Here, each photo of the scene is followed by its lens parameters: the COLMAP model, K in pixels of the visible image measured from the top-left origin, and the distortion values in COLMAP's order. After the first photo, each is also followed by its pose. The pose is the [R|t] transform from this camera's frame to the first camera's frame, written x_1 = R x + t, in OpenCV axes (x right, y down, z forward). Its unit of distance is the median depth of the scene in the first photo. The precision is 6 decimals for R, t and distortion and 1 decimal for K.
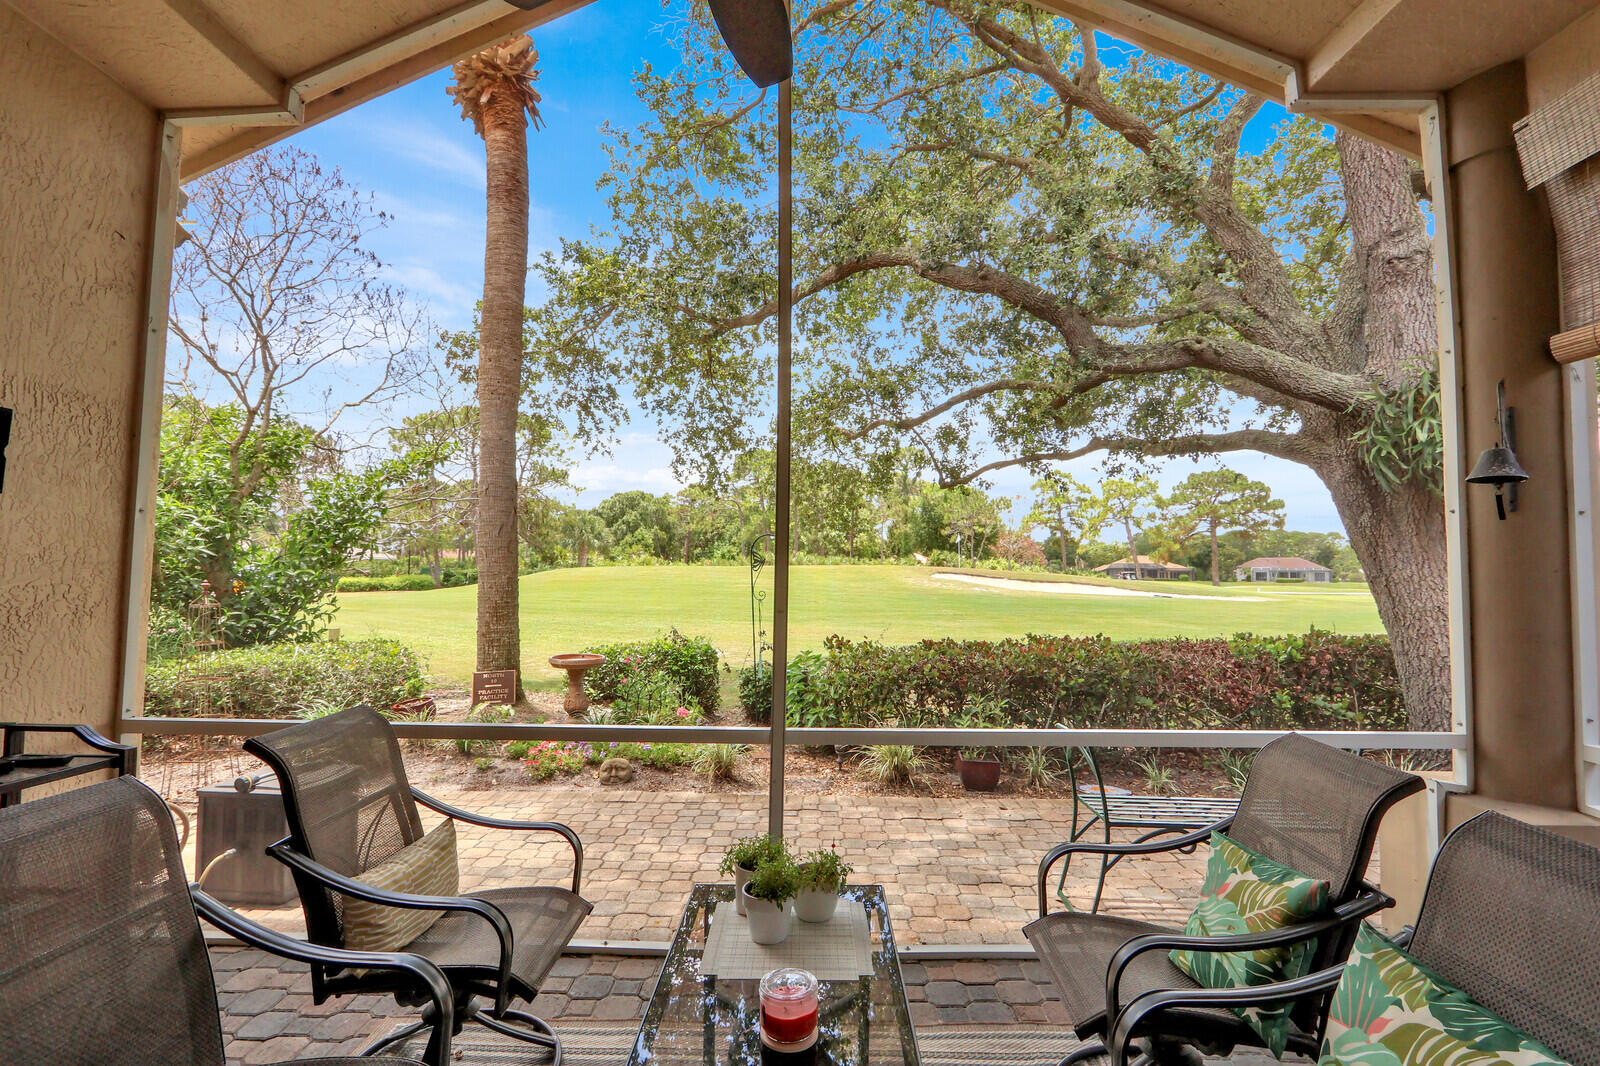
lens RADIAL K [[746.2, 0, 799.1], [0, 746.2, 525.4], [0, 0, 1]] dist [-0.012729, -0.000019]
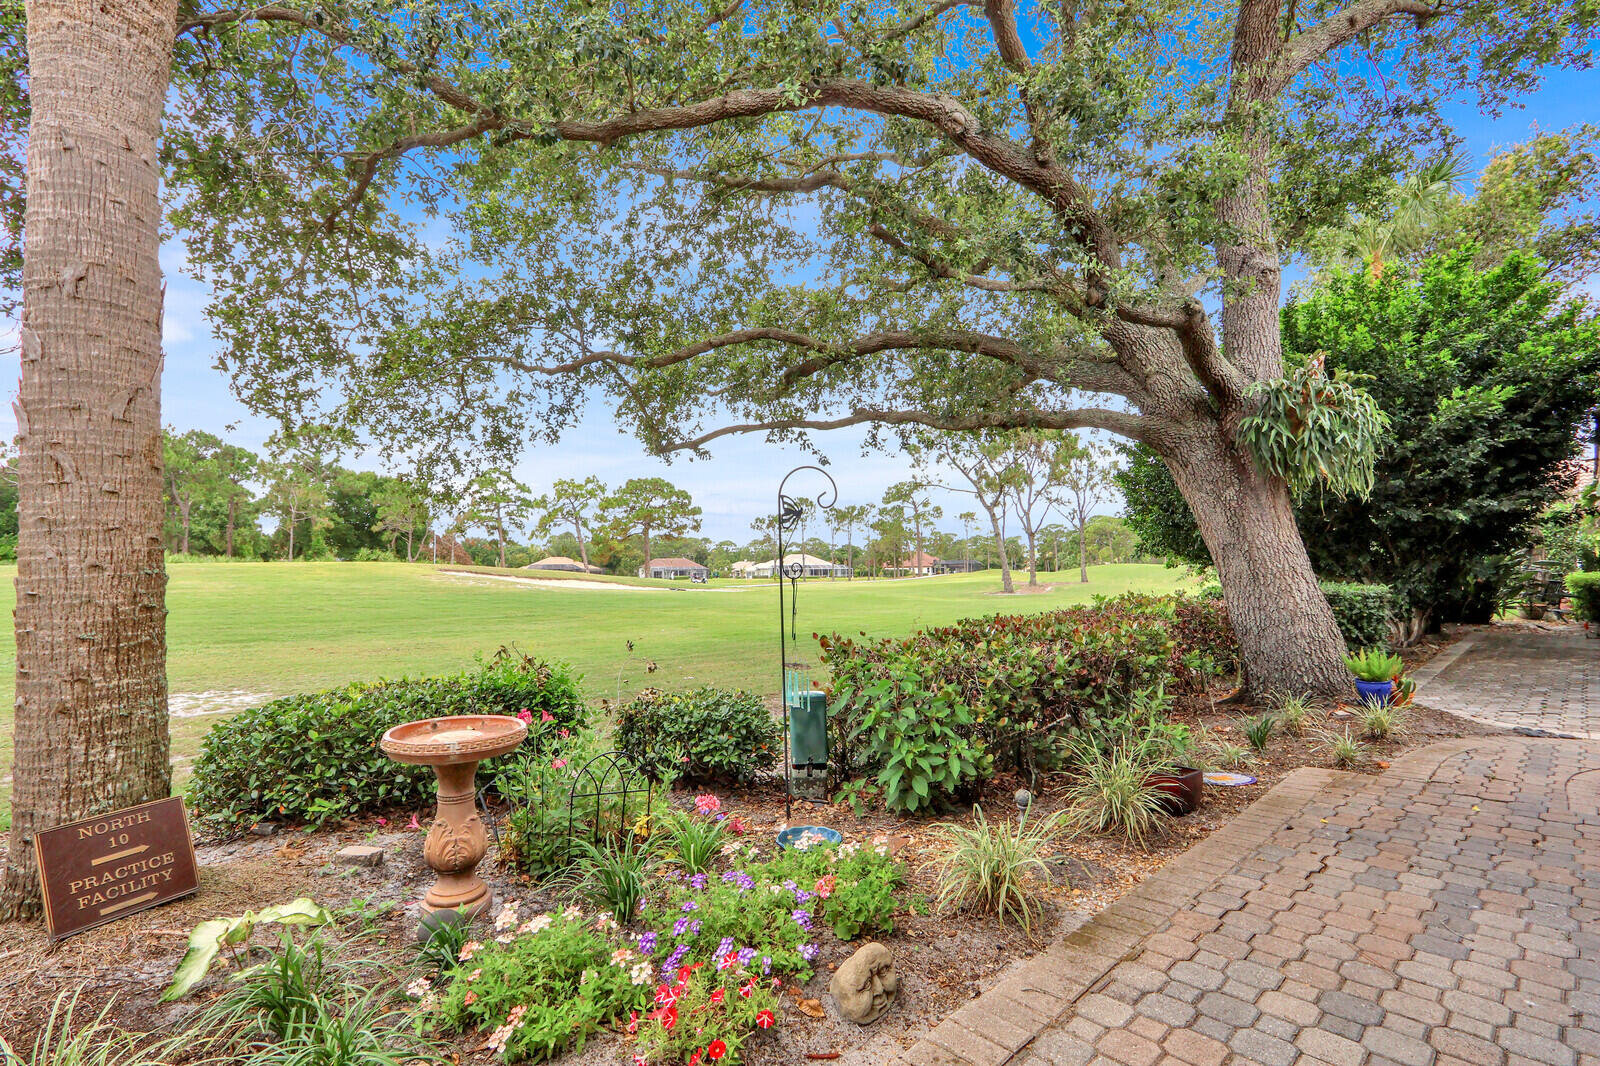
lens RADIAL K [[740.4, 0, 799.9], [0, 740.4, 528.2], [0, 0, 1]] dist [-0.026003, 0.010195]
pose [[0.719527, 0.023985, 0.694050, -0.448906], [-0.024027, 0.999665, -0.009638, 0.065134], [-0.694048, -0.009741, 0.719863, 0.581106]]
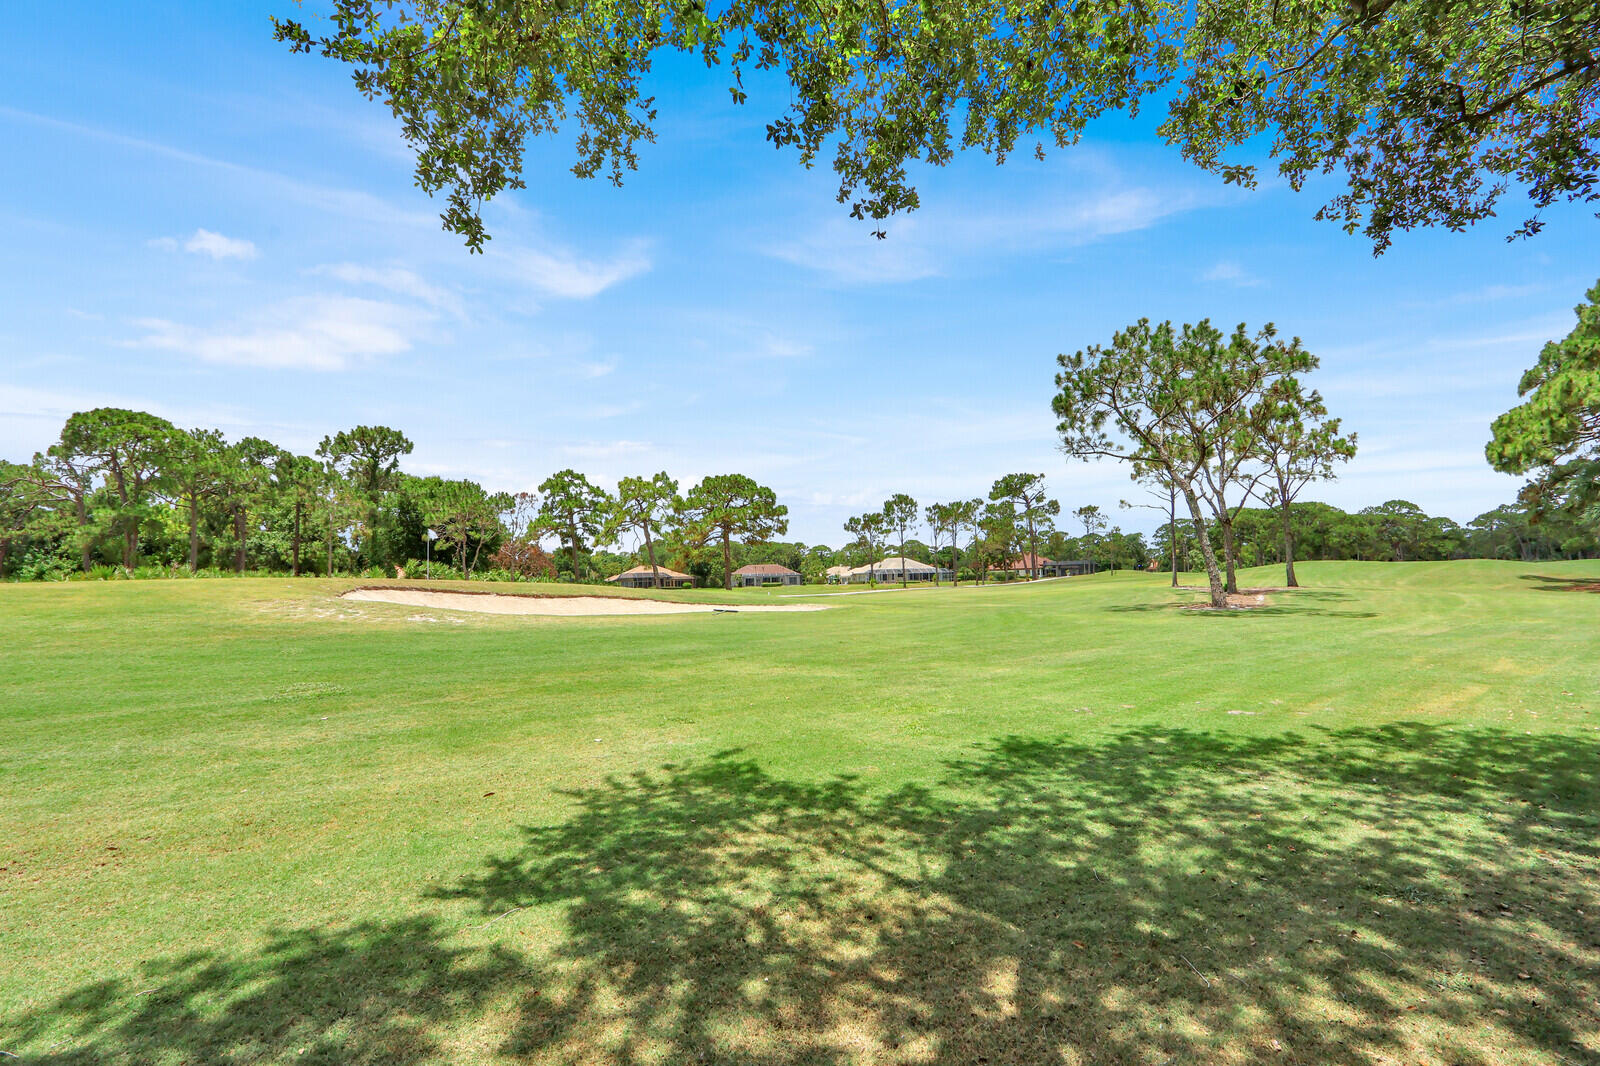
lens RADIAL K [[742.5, 0, 792.9], [0, 742.5, 531.5], [0, 0, 1]] dist [-0.018339, 0.000679]
pose [[0.808472, 0.006916, 0.588494, 0.564722], [-0.001319, 0.999950, -0.009940, 0.115951], [-0.588533, 0.007260, 0.808441, 1.715916]]
